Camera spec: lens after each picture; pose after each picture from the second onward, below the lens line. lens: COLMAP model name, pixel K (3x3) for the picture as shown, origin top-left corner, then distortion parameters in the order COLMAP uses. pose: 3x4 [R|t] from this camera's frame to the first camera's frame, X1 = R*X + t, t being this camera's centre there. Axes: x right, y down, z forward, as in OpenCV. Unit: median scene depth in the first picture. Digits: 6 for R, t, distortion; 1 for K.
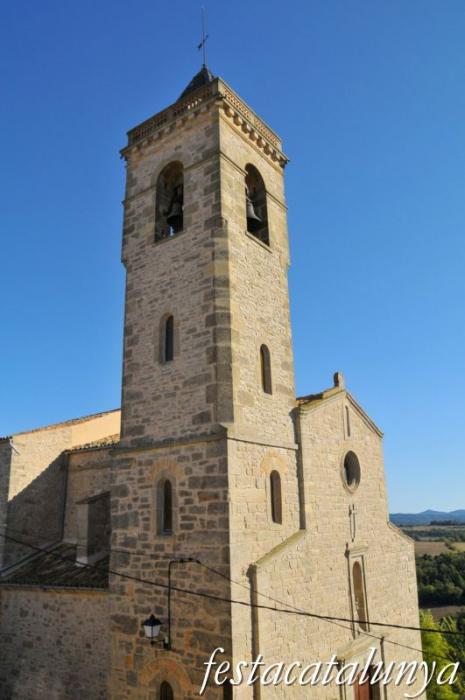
lens RADIAL K [[550.0, 0, 232.5], [0, 550.0, 350.0], [0, 0, 1]] dist [-0.163153, 0.119028]
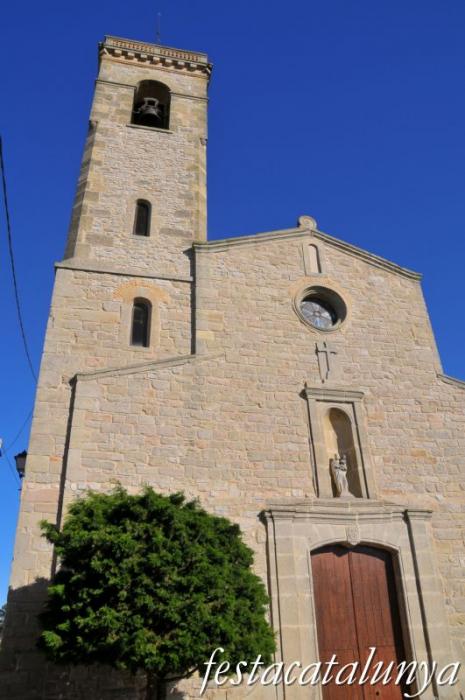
lens RADIAL K [[550.0, 0, 232.5], [0, 550.0, 350.0], [0, 0, 1]] dist [-0.163153, 0.119028]
pose [[0.750690, -0.338785, -0.567176, 0.650612], [0.214344, 0.936962, -0.275970, 0.558443], [0.624917, 0.085597, 0.775985, 0.353263]]
